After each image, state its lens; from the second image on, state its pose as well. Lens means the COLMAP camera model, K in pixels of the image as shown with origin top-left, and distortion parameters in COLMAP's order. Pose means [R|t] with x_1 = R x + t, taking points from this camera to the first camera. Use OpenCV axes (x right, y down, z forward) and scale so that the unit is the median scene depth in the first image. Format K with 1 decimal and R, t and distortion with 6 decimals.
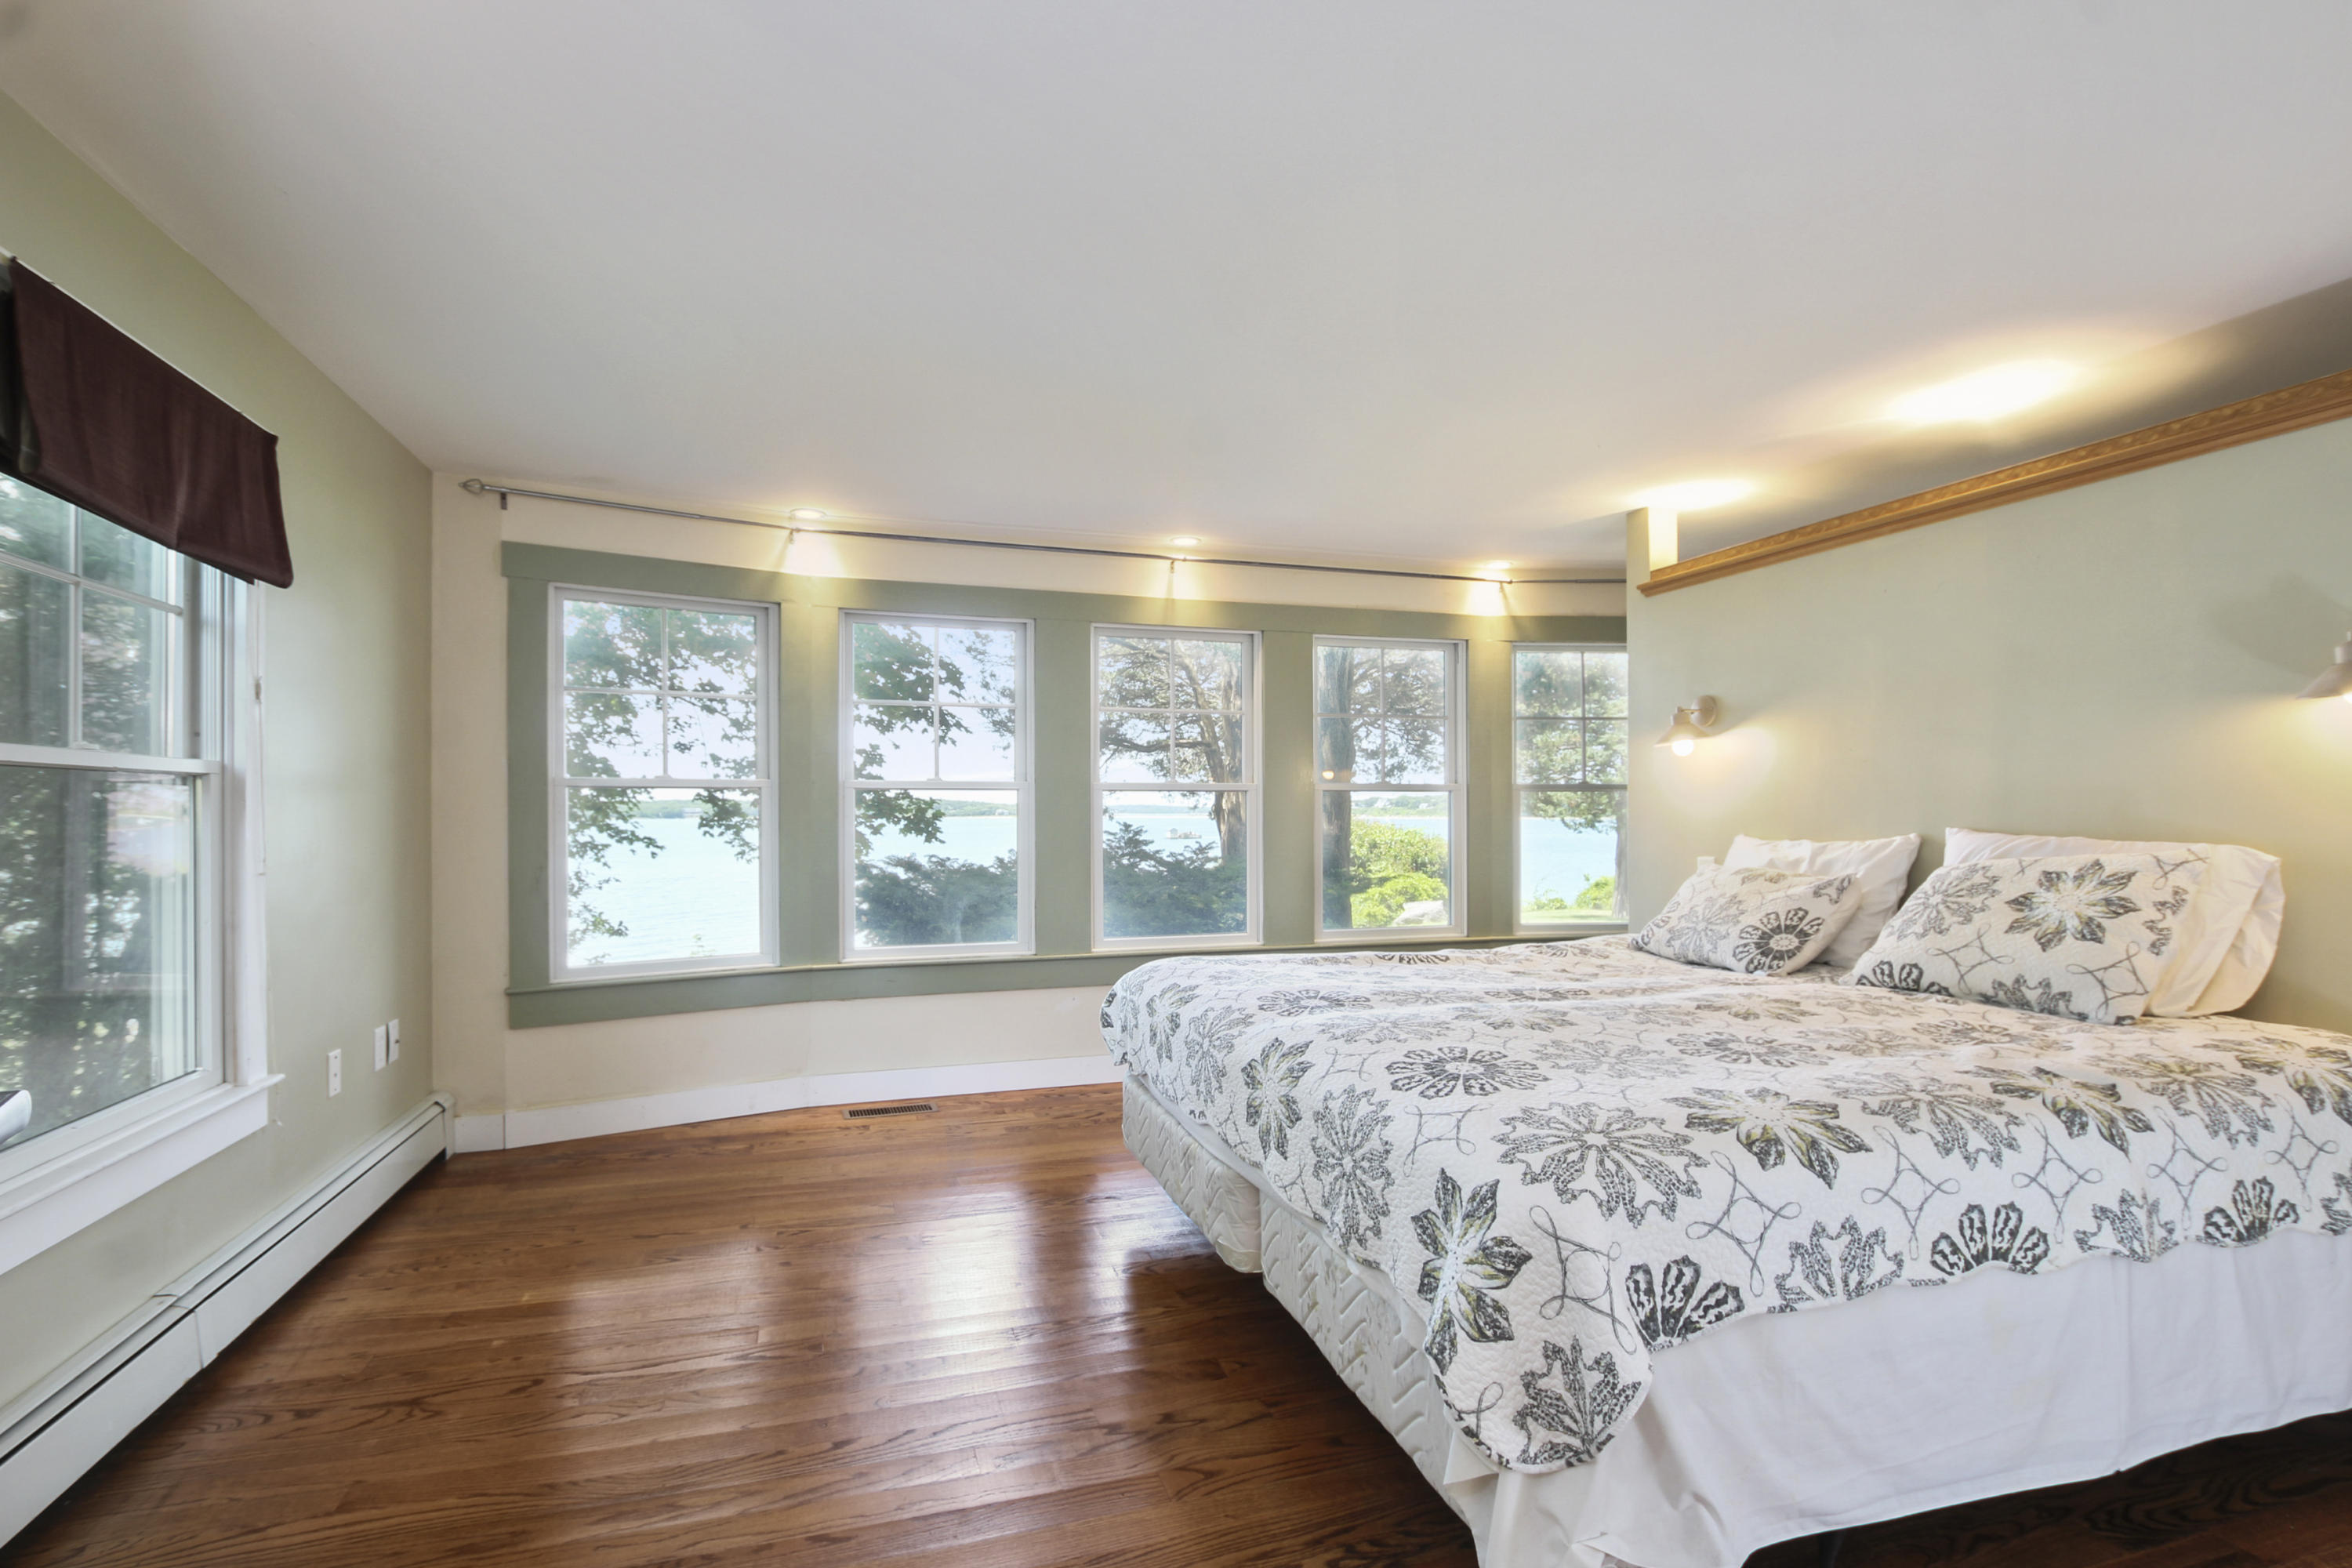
lens RADIAL K [[1087.0, 0, 1165.4], [0, 1087.0, 810.9], [0, 0, 1]] dist [-0.016689, 0.000075]
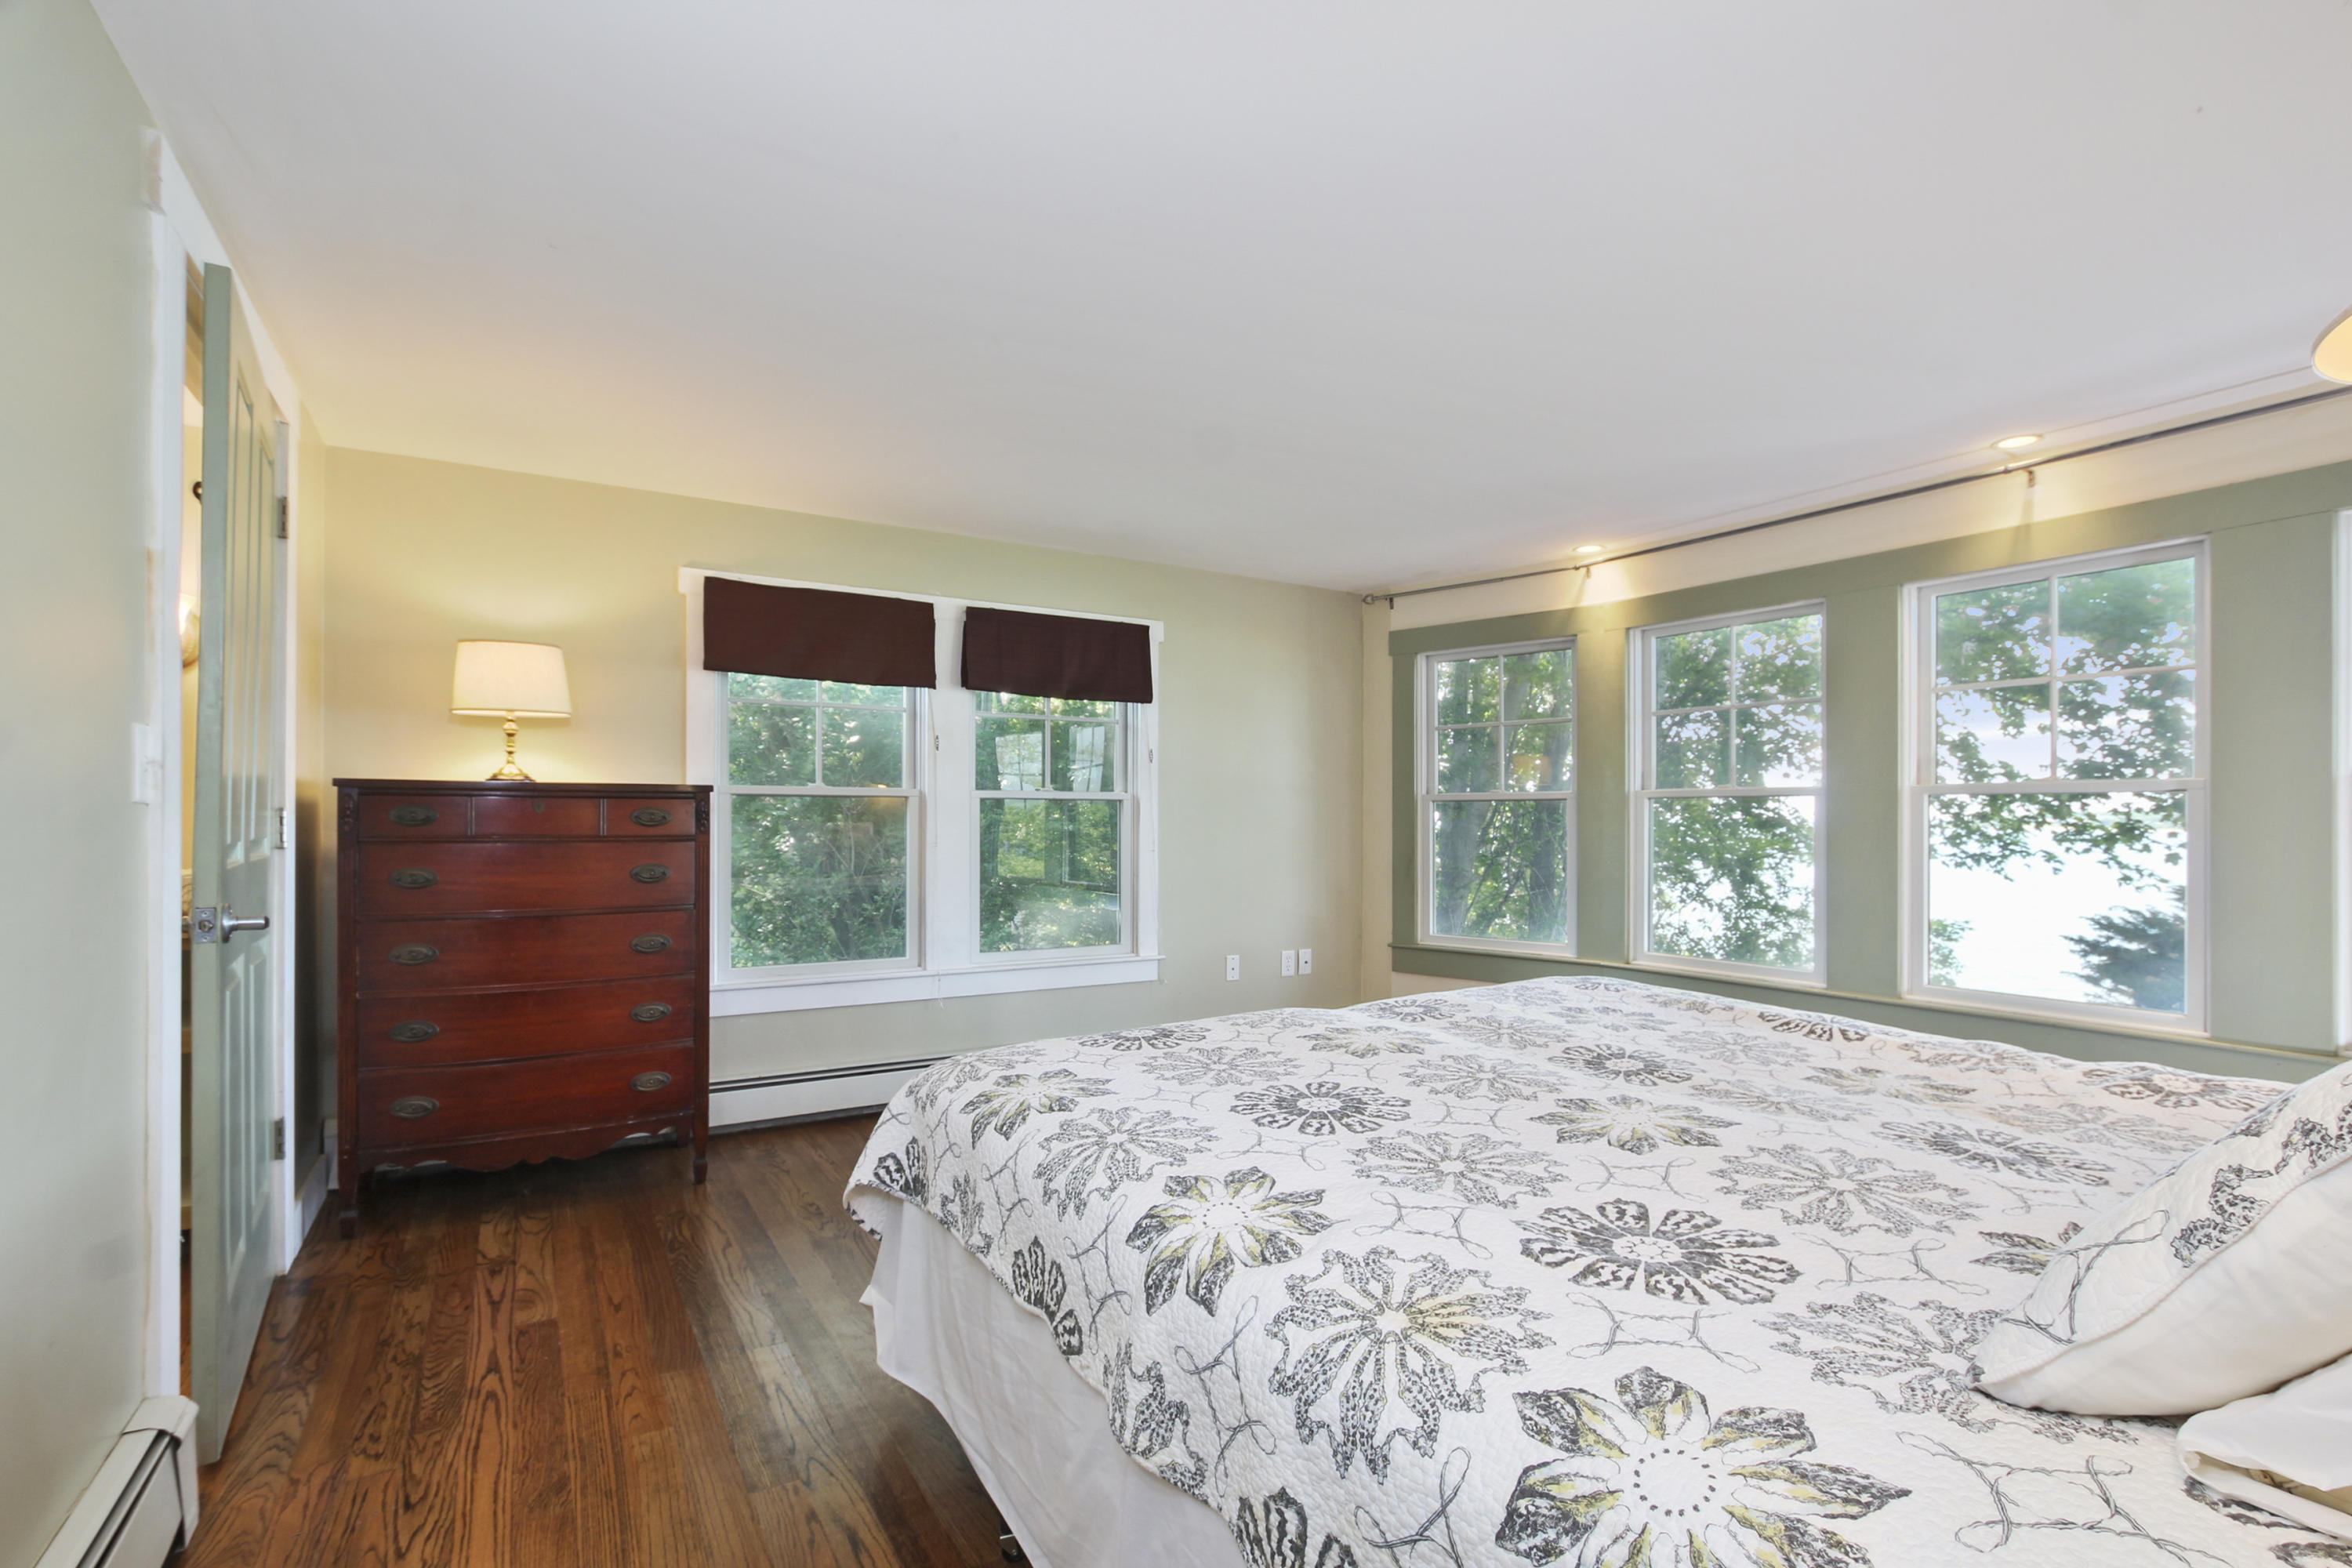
lens RADIAL K [[1087.0, 0, 1165.4], [0, 1087.0, 810.9], [0, 0, 1]] dist [-0.016689, 0.000075]
pose [[0.219876, -0.002896, -0.975524, 0.940150], [-0.008321, 0.999954, -0.004844, -0.000730], [0.975492, 0.009182, 0.219841, 0.498645]]
